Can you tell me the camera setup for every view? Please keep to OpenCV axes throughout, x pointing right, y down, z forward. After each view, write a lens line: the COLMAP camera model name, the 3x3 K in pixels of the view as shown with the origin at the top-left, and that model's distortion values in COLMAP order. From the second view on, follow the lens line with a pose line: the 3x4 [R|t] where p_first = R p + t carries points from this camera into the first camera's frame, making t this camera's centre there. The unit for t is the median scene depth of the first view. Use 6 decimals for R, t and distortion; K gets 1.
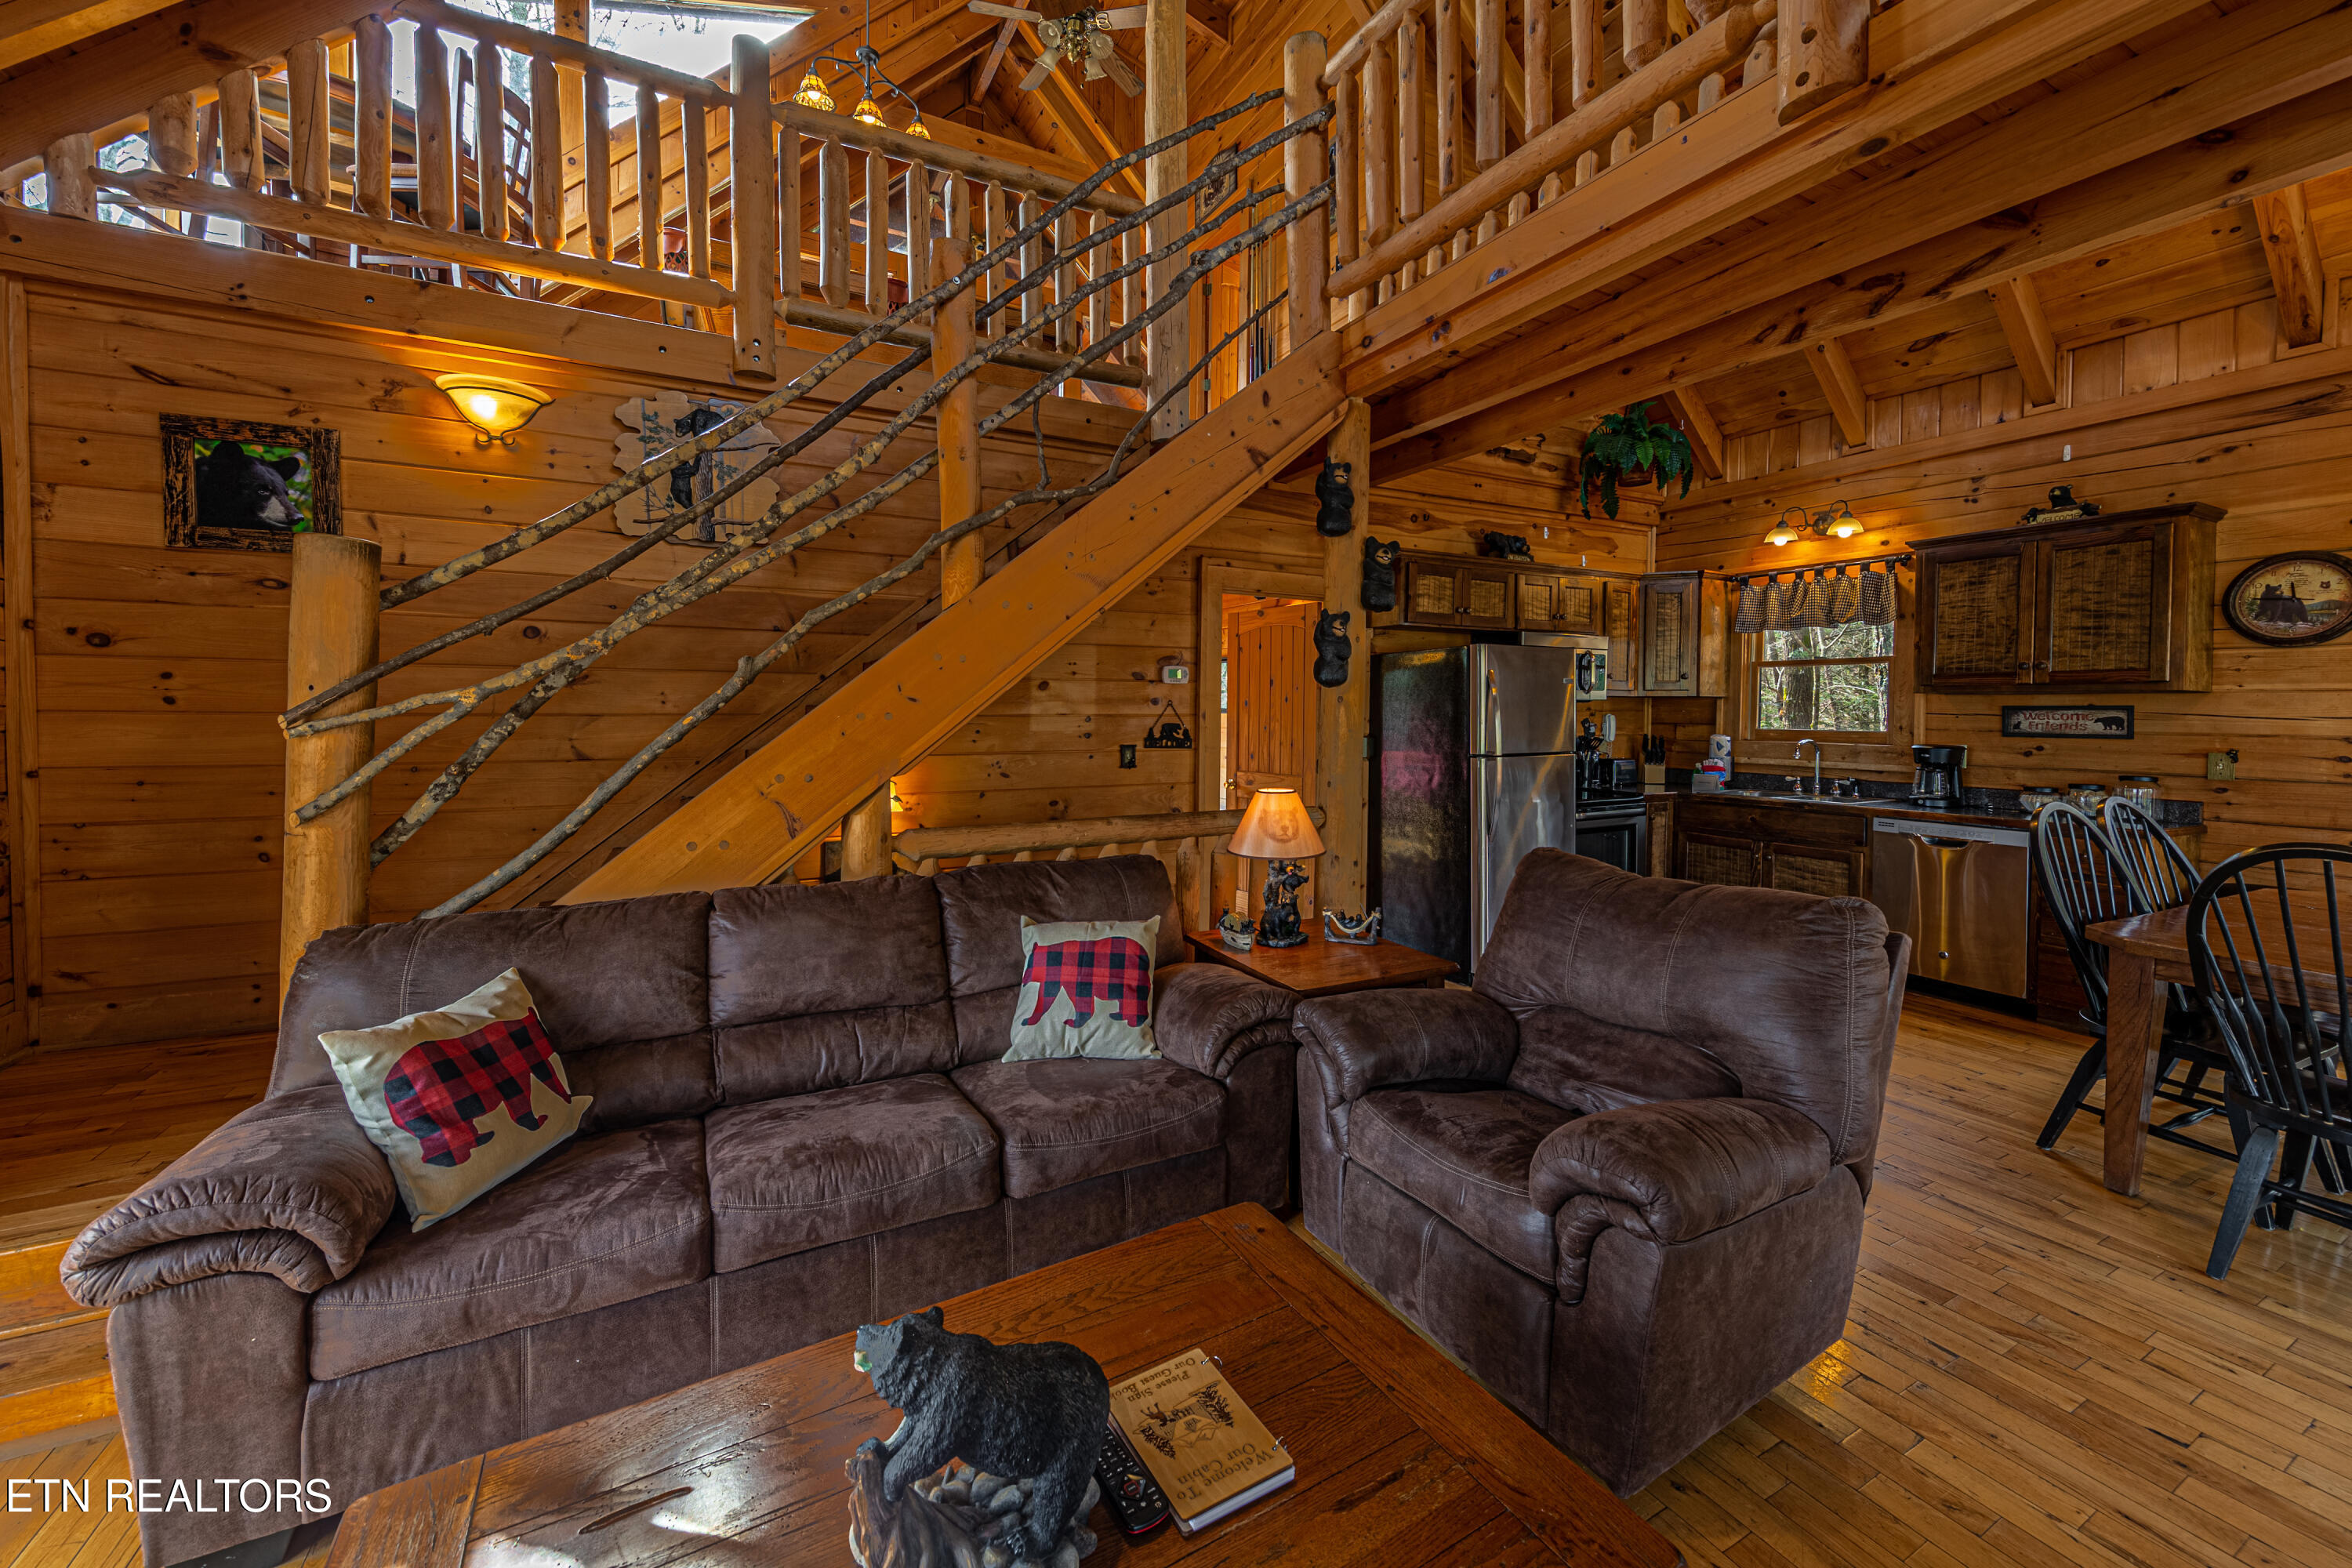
lens RADIAL K [[896.2, 0, 1226.8], [0, 896.2, 736.6], [0, 0, 1]] dist [0.011207, -0.000234]
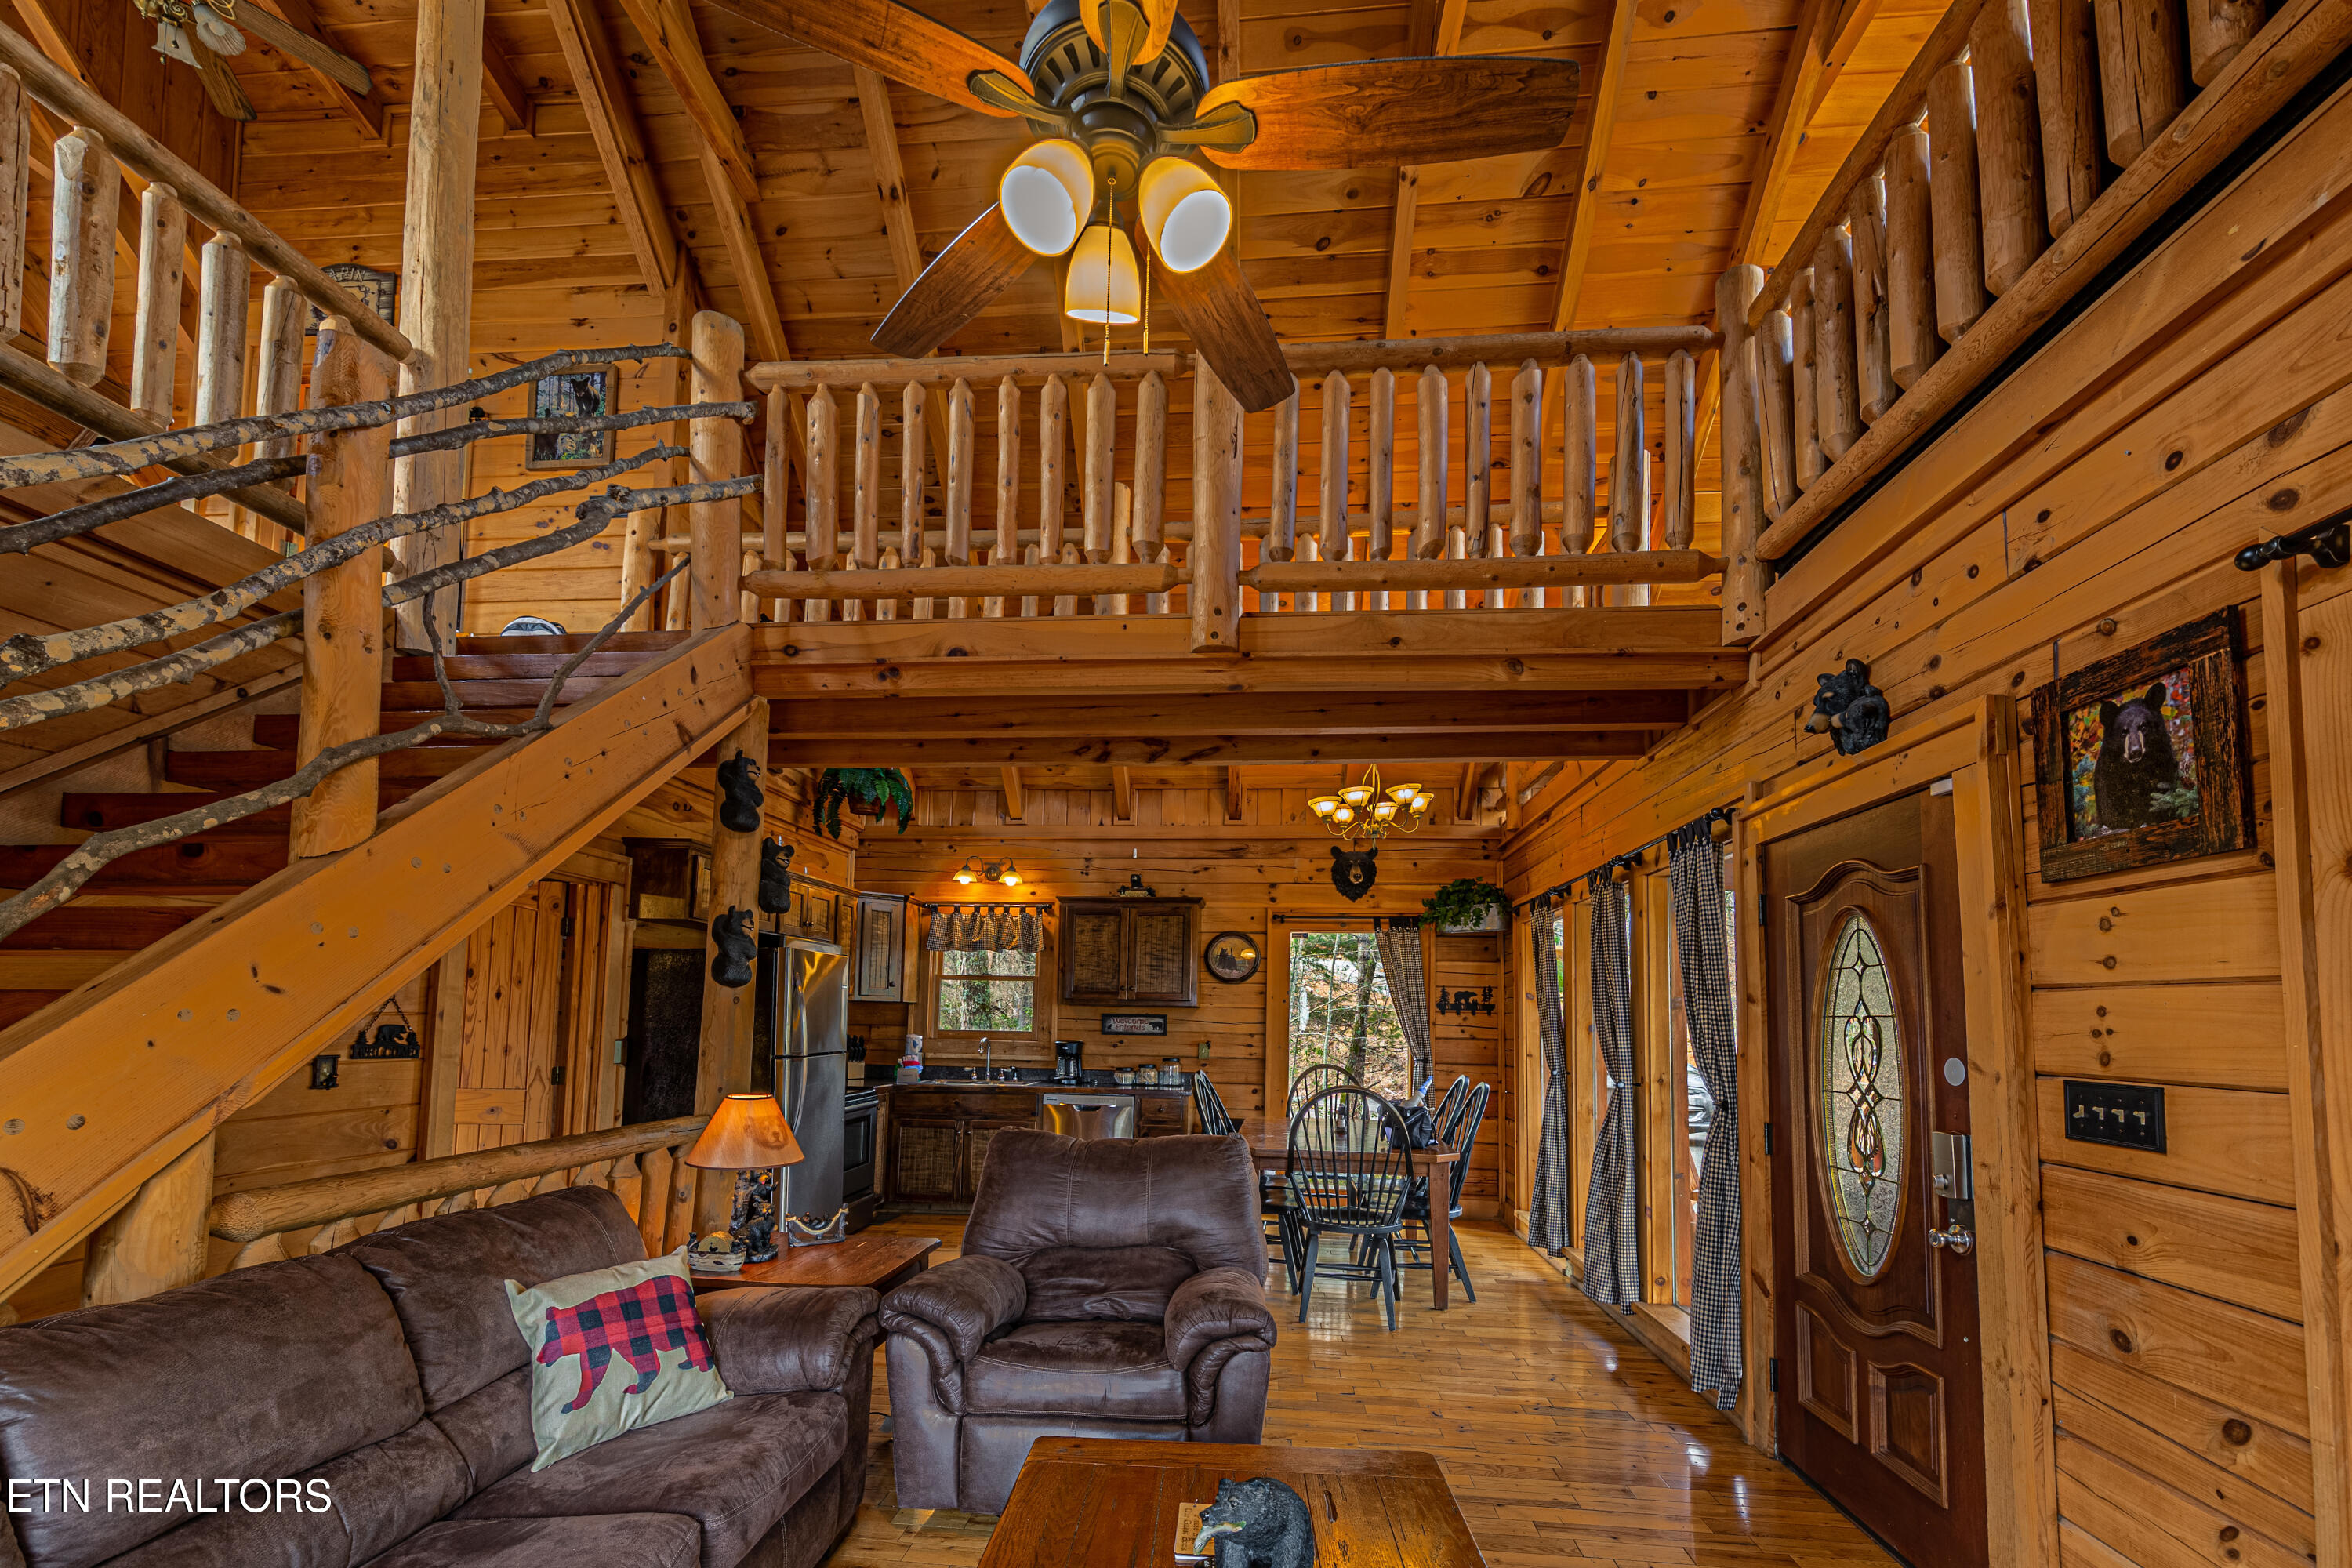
lens RADIAL K [[896.2, 0, 1148.3], [0, 896.2, 994.4], [0, 0, 1]] dist [0.011207, -0.000234]
pose [[0.598685, 0.028439, 0.800480, -0.282270], [0.009323, 0.999054, -0.042466, -0.002339], [-0.800931, 0.032887, 0.597853, 0.055665]]
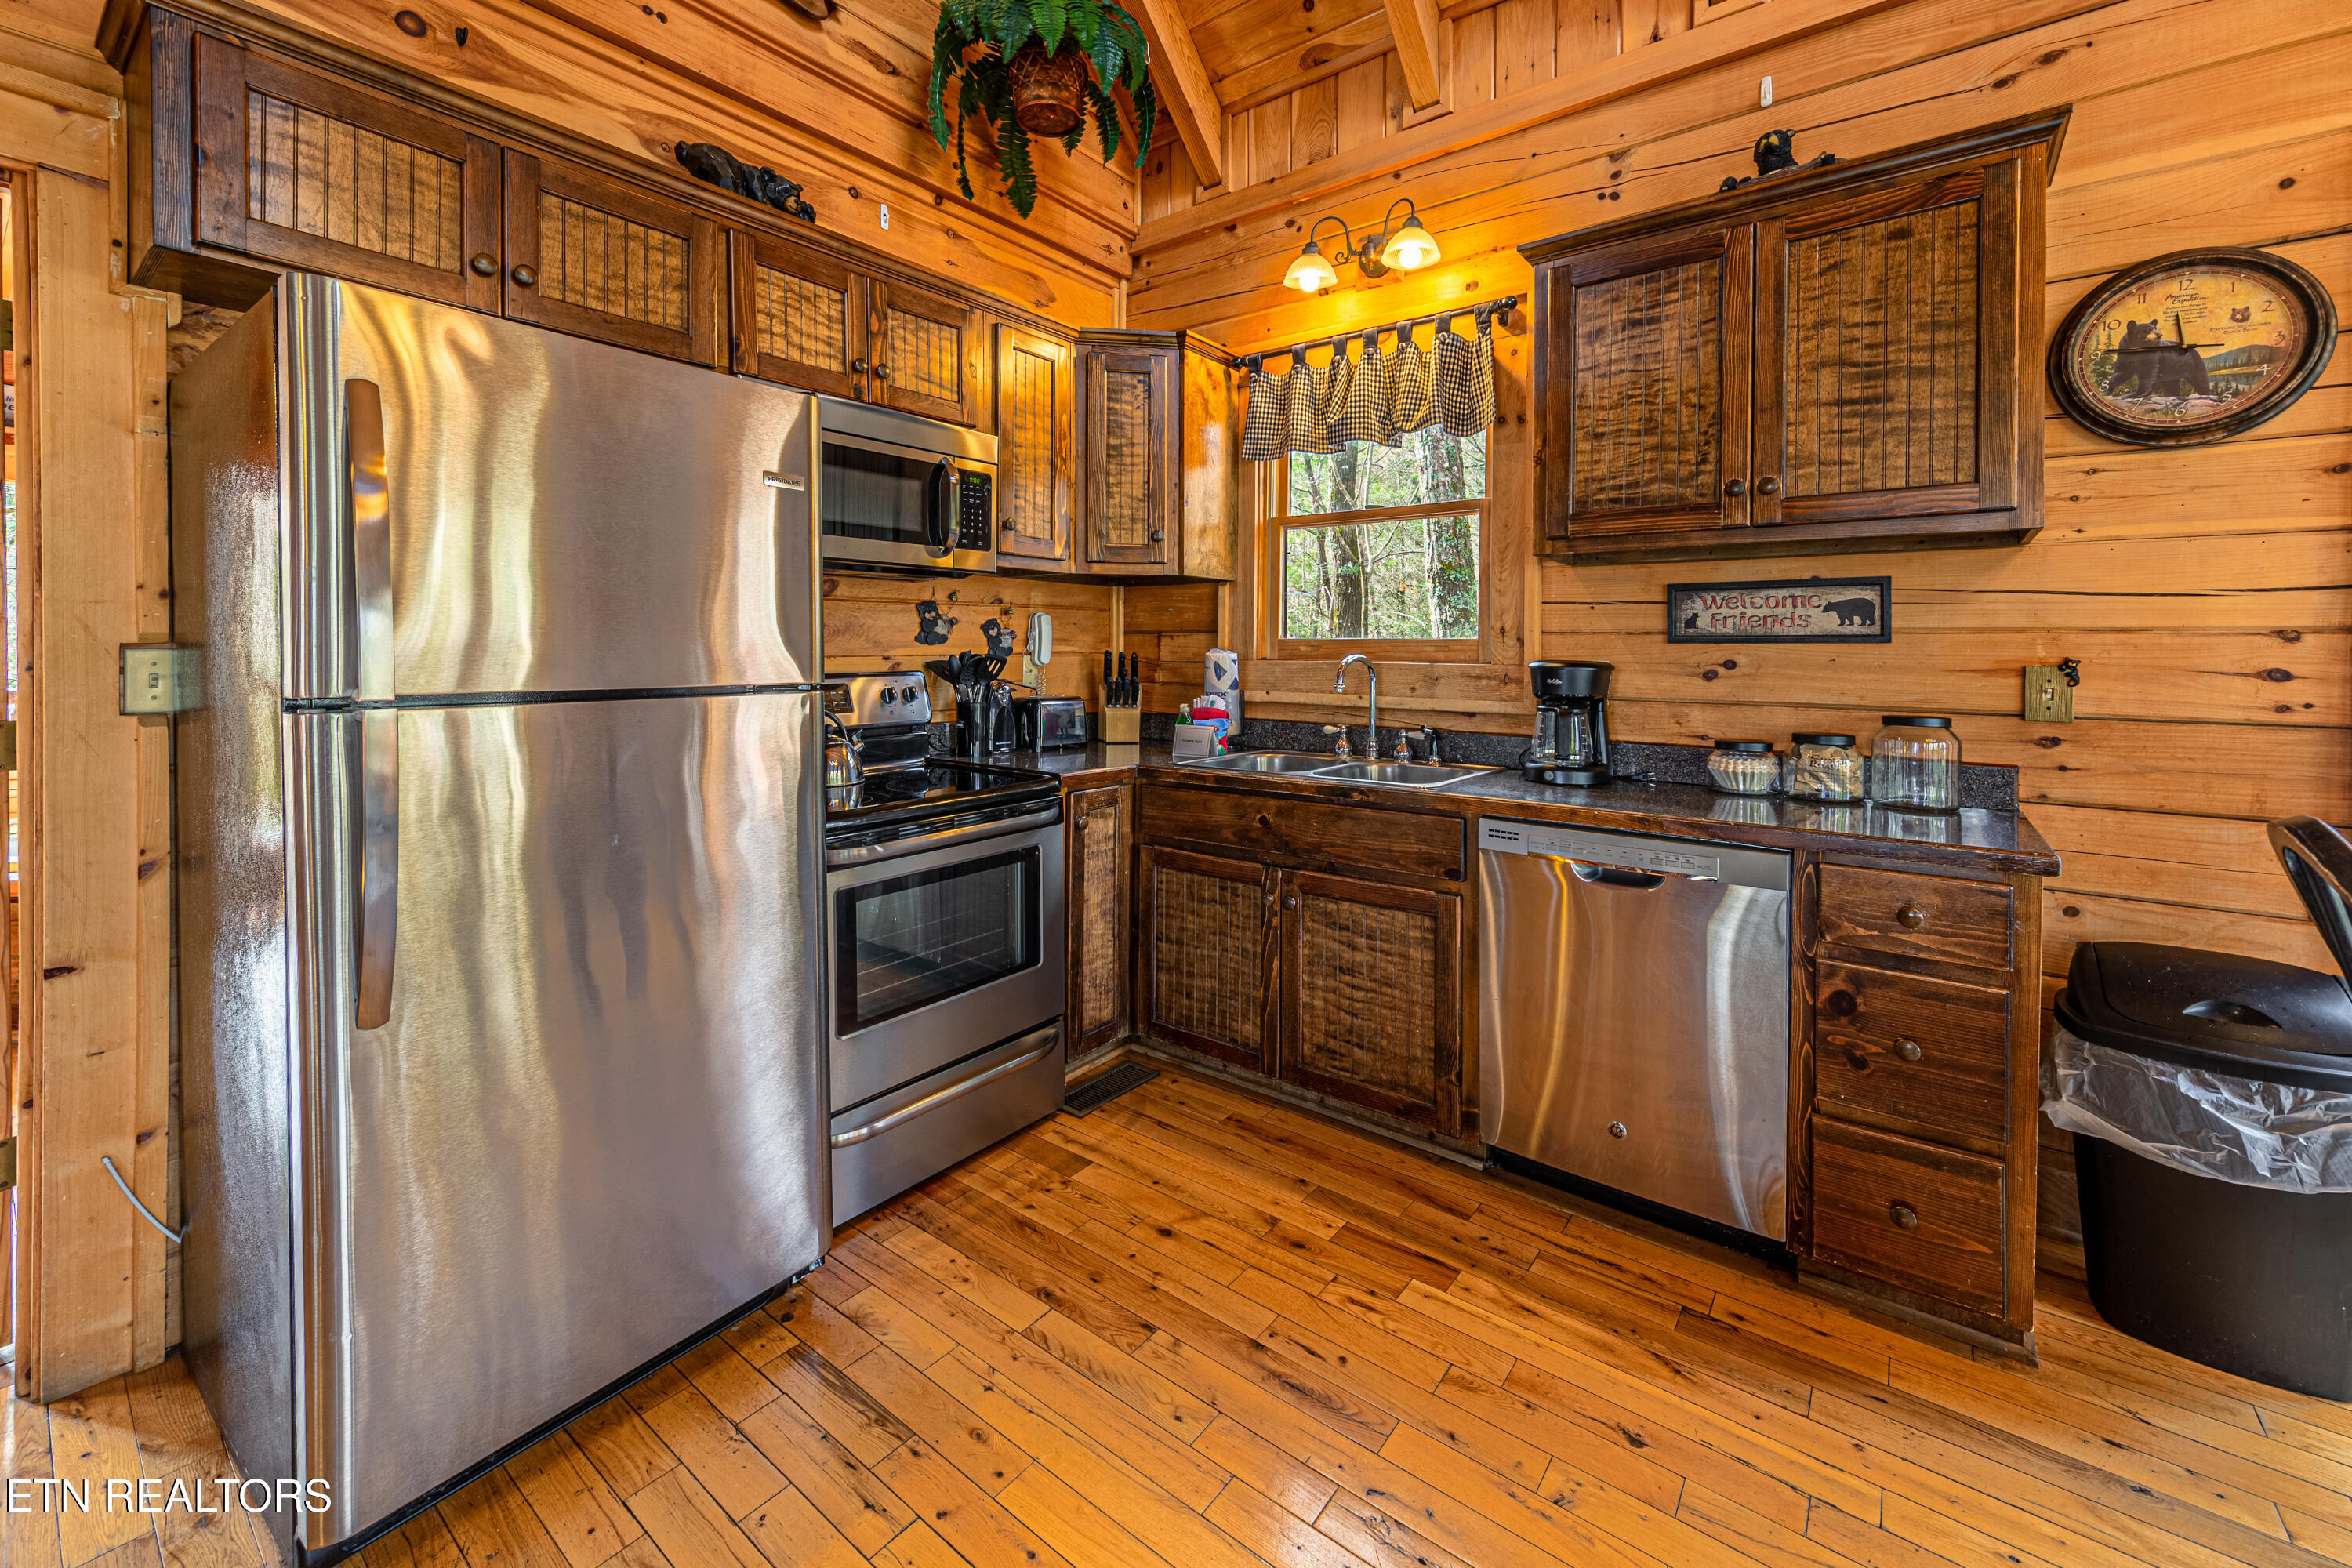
lens RADIAL K [[960.5, 0, 1271.5], [0, 960.5, 634.2], [0, 0, 1]] dist [-0.001057, 0.000856]
pose [[0.887581, 0.009076, 0.460562, 0.405102], [0.009270, 0.999252, -0.037556, 0.013732], [-0.460558, 0.037604, 0.886833, 0.621832]]
